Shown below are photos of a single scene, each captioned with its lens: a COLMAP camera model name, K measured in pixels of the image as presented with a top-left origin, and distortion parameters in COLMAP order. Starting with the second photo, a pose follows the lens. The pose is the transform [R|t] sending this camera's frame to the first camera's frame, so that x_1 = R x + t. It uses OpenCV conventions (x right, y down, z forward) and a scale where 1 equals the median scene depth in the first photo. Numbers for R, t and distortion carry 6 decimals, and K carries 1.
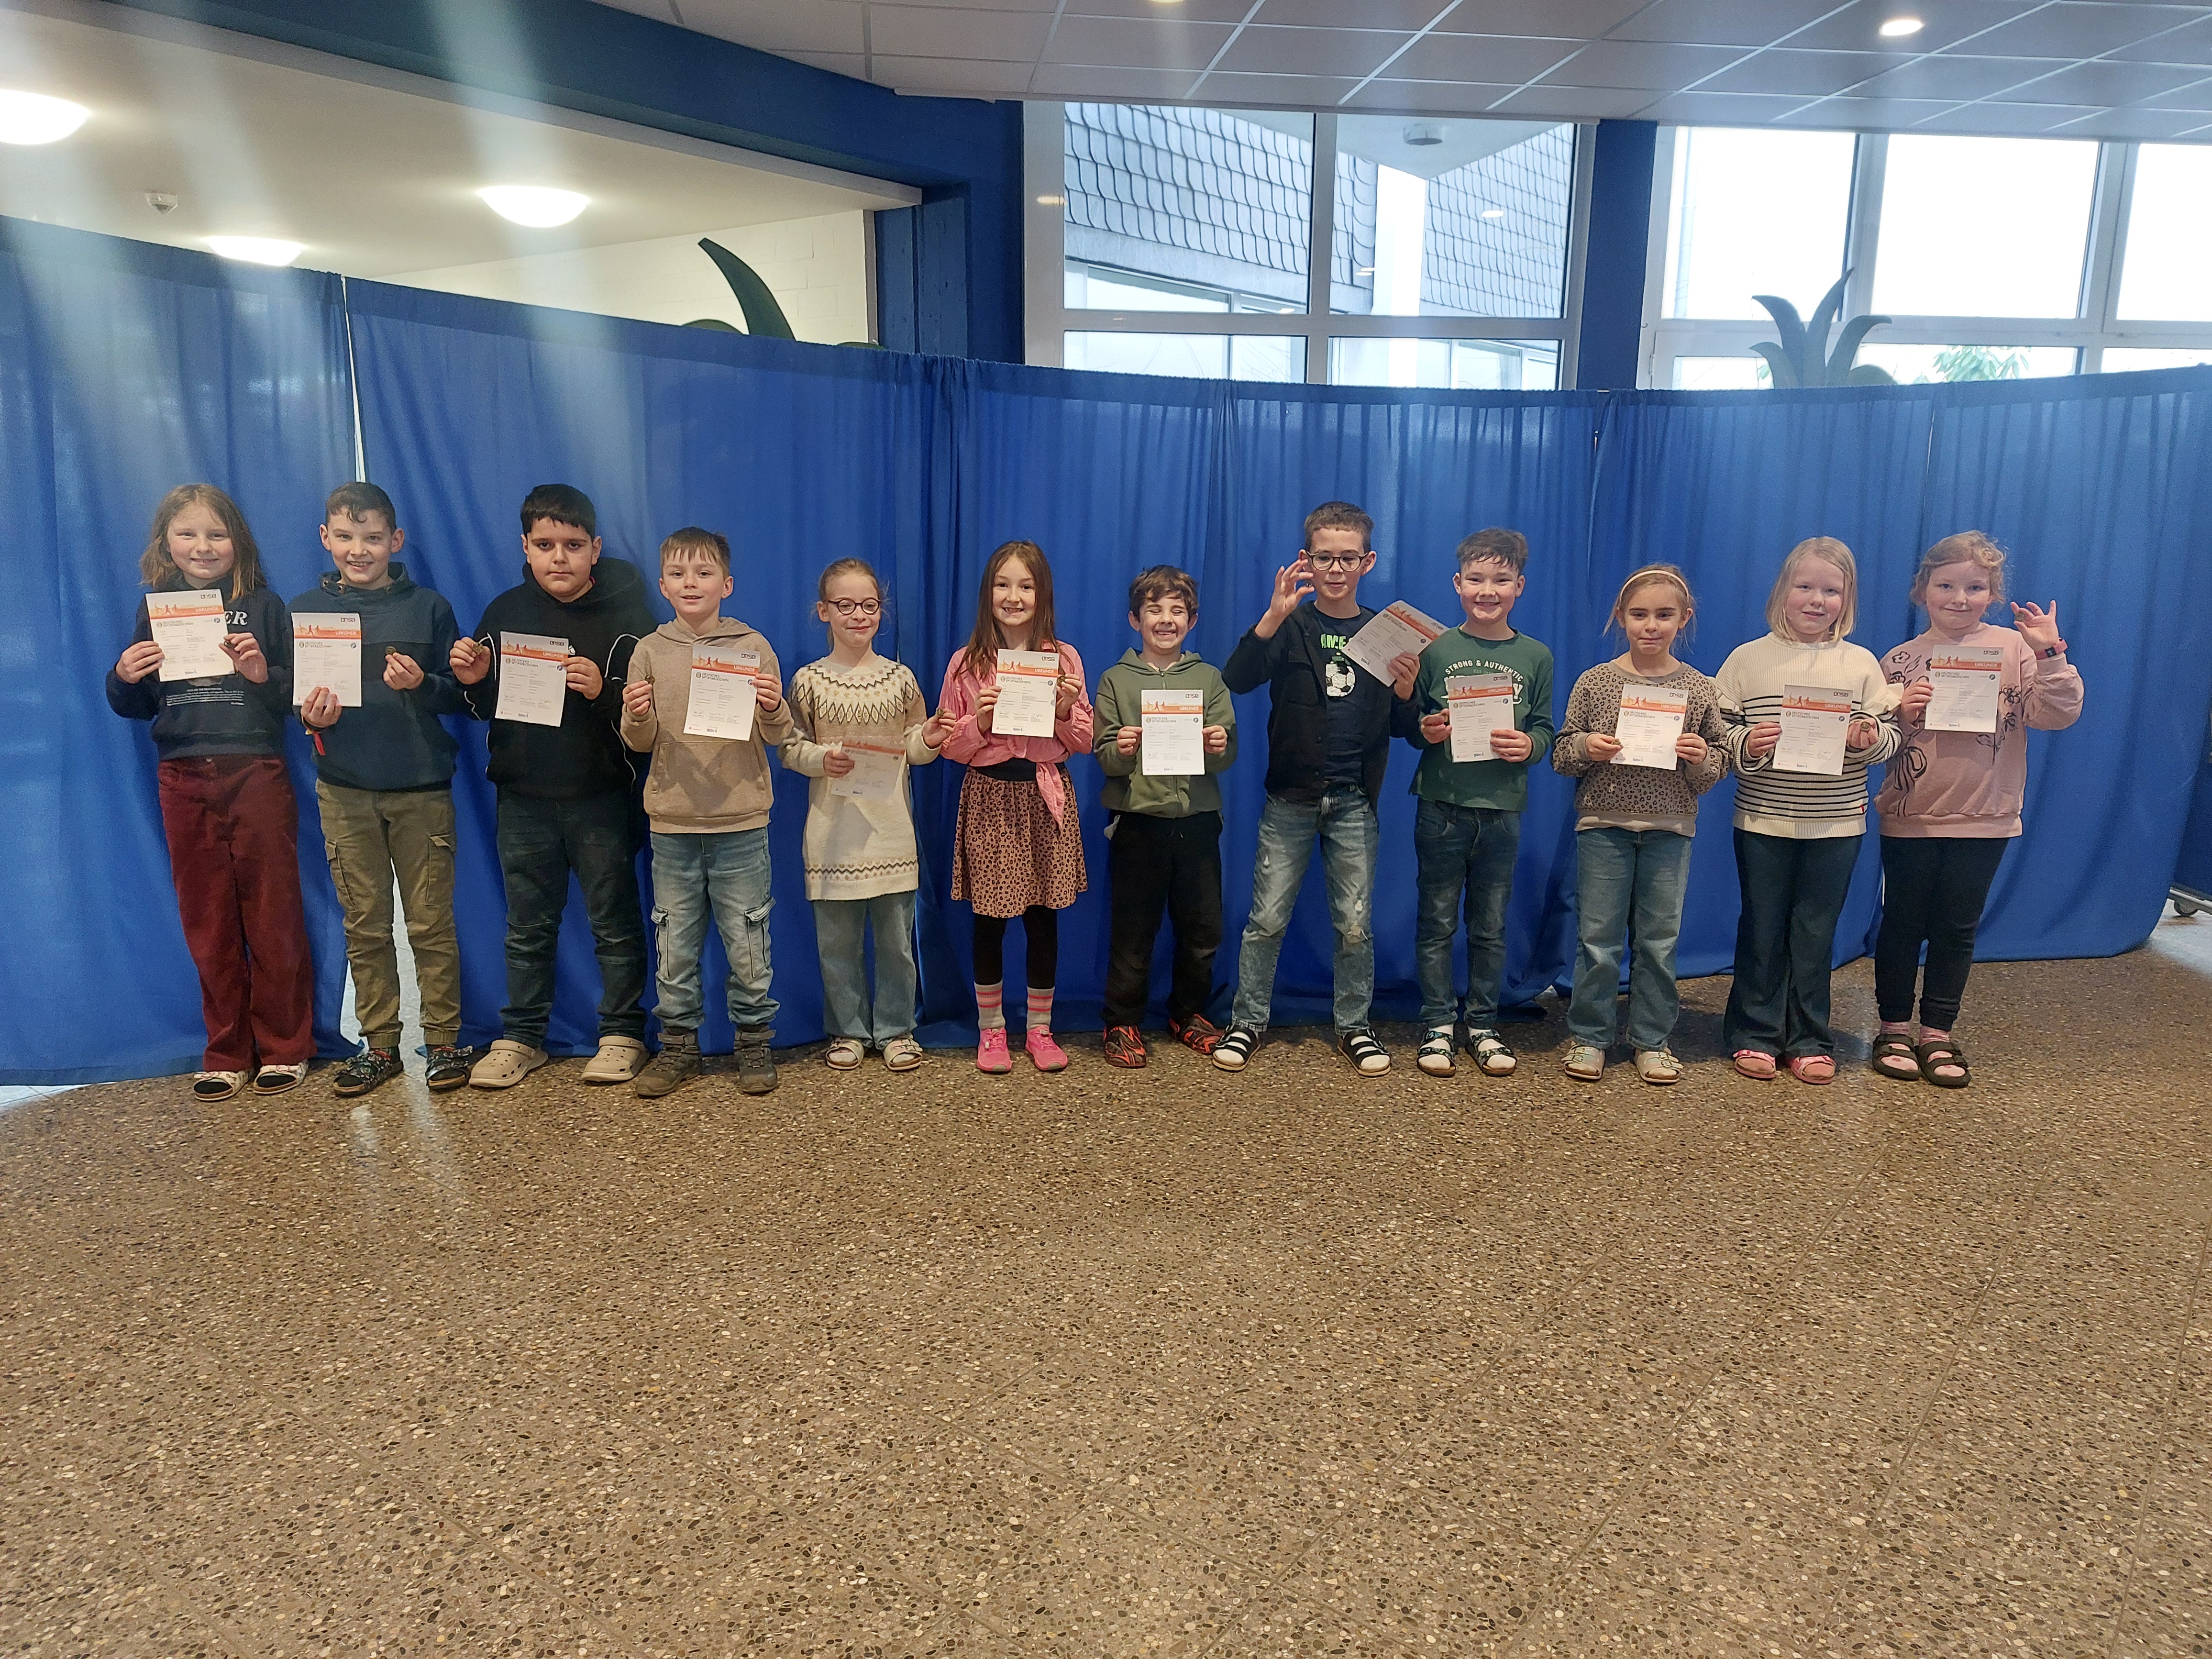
lens RADIAL K [[1618.7, 0, 1121.2], [0, 1618.7, 833.9], [0, 0, 1]] dist [0.068933, -0.068746]
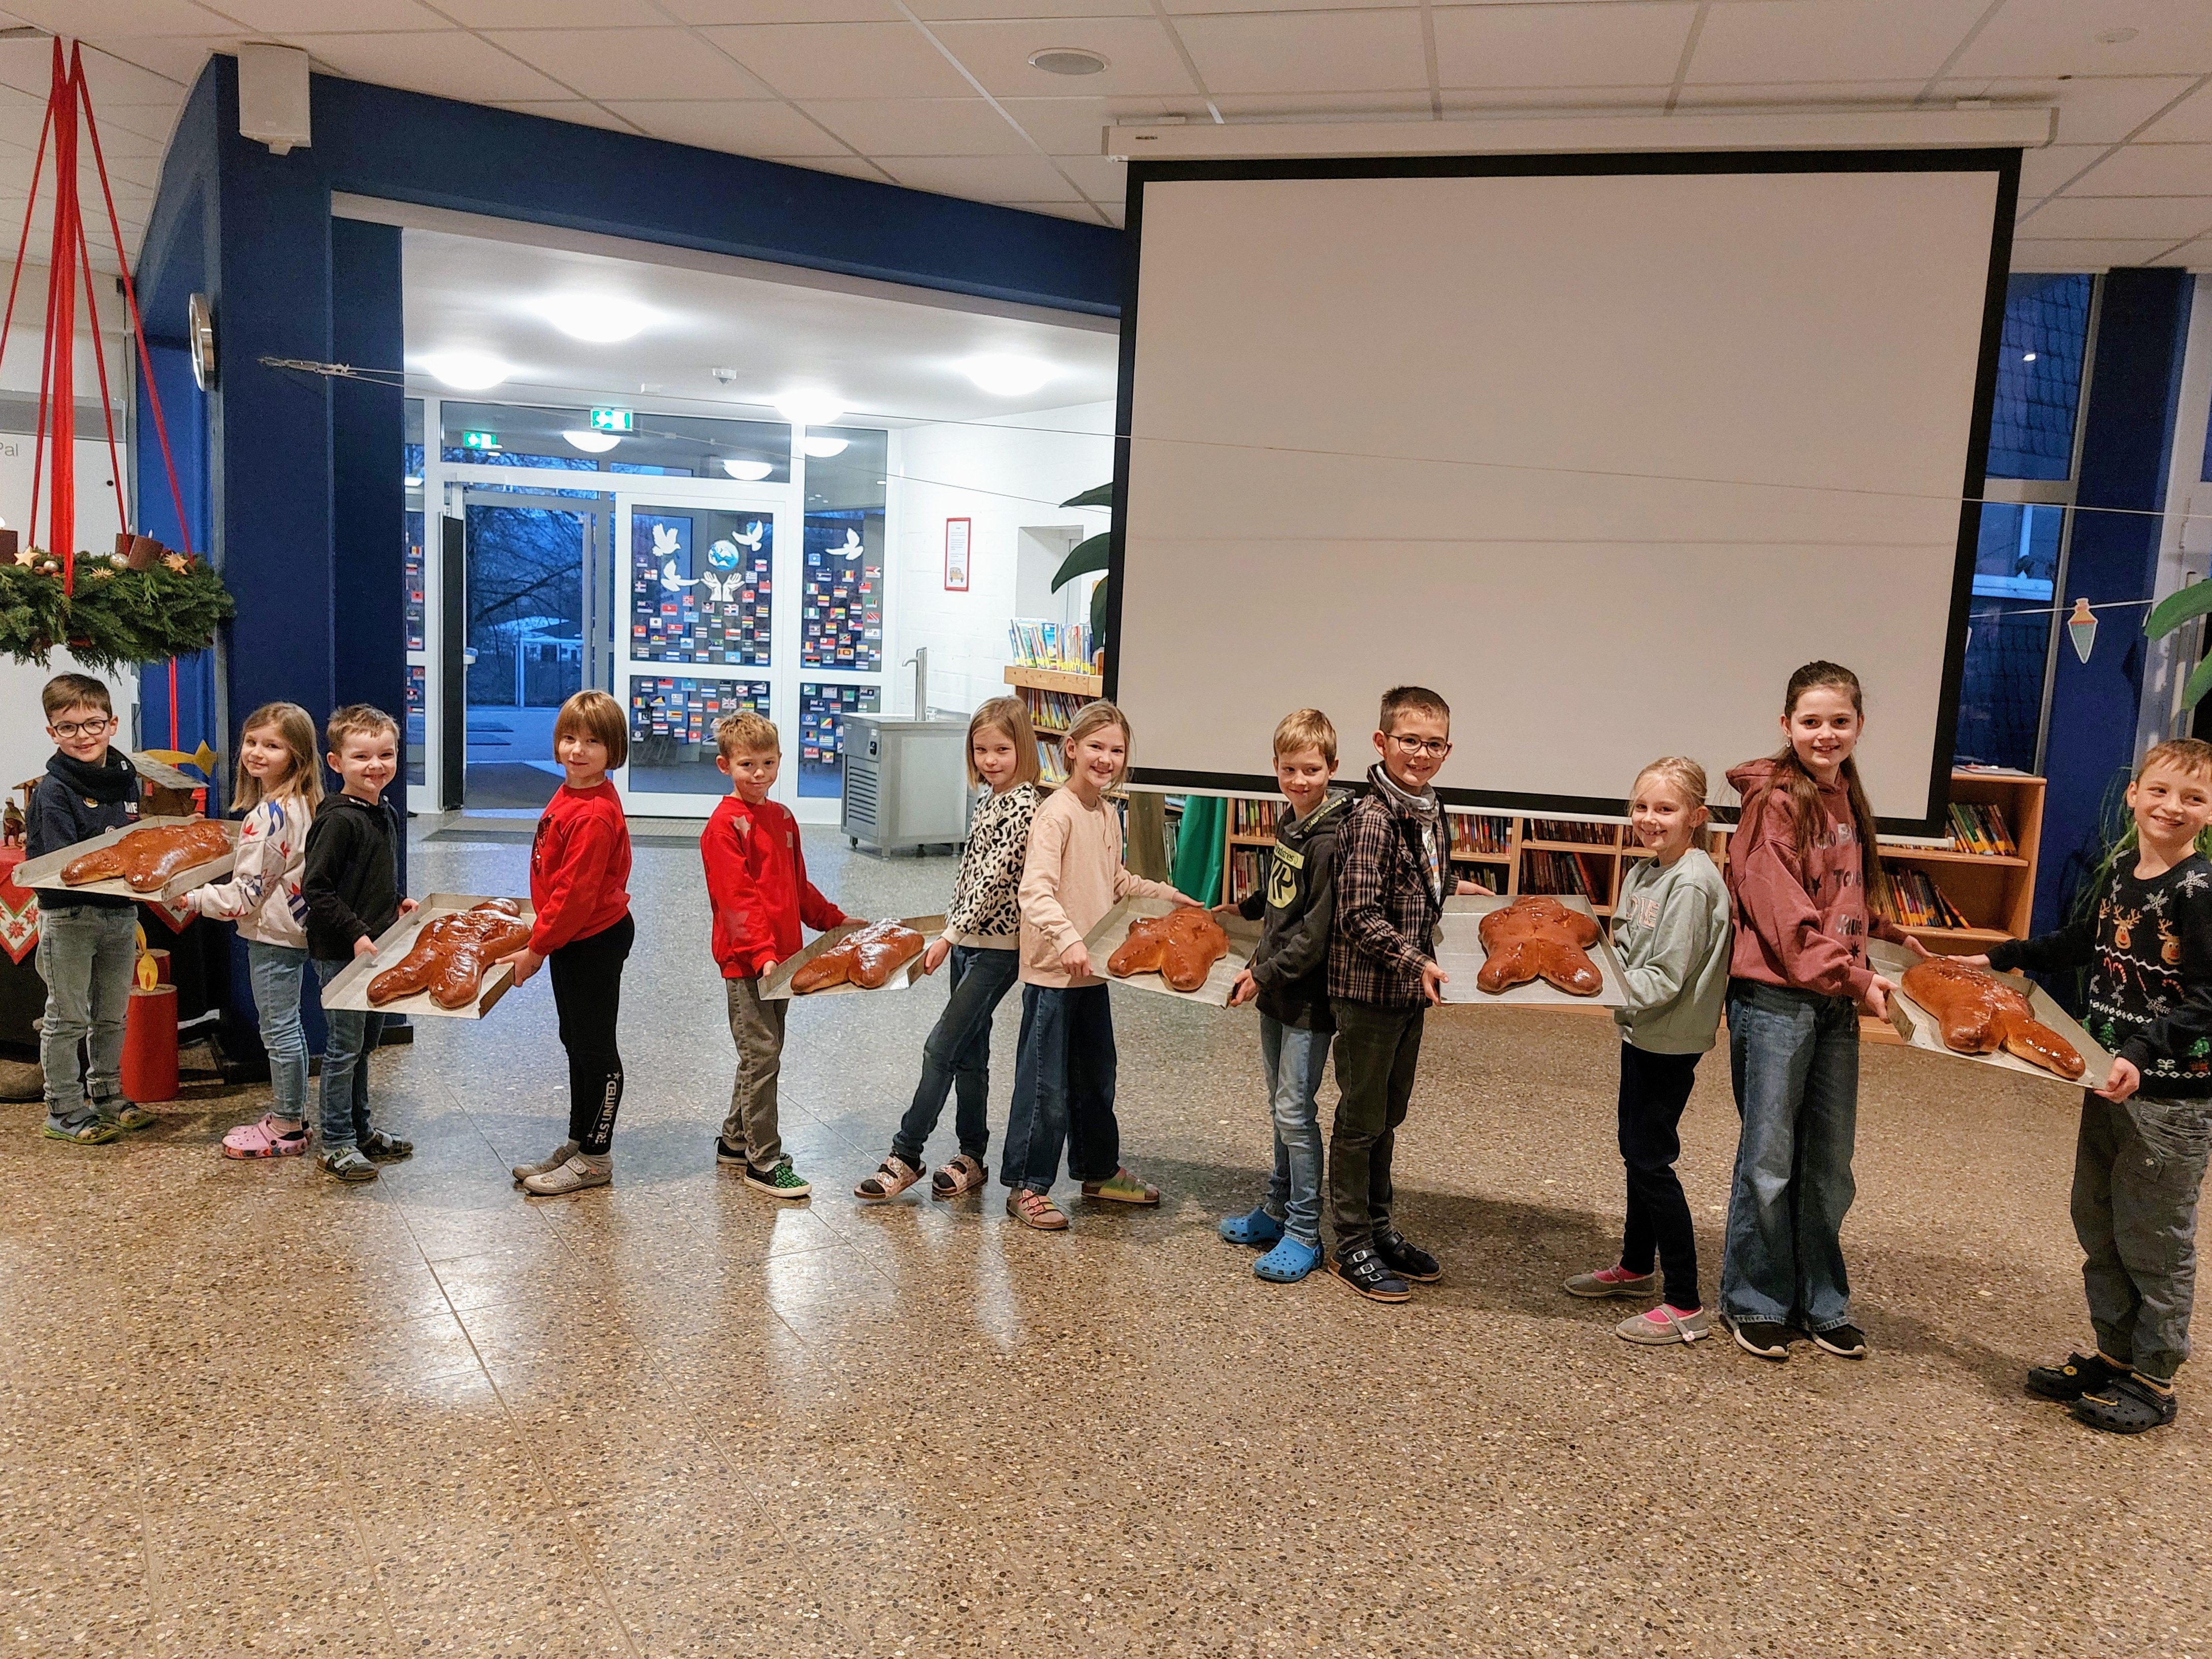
lens RADIAL K [[1724.8, 0, 1078.8], [0, 1724.8, 781.9], [0, 0, 1]] dist [0.032769, -0.001694]
pose [[0.930901, 0.076262, -0.357223, 0.309261], [-0.113921, 0.989798, -0.085565, -0.031317], [0.347053, 0.120348, 0.930092, -0.108762]]
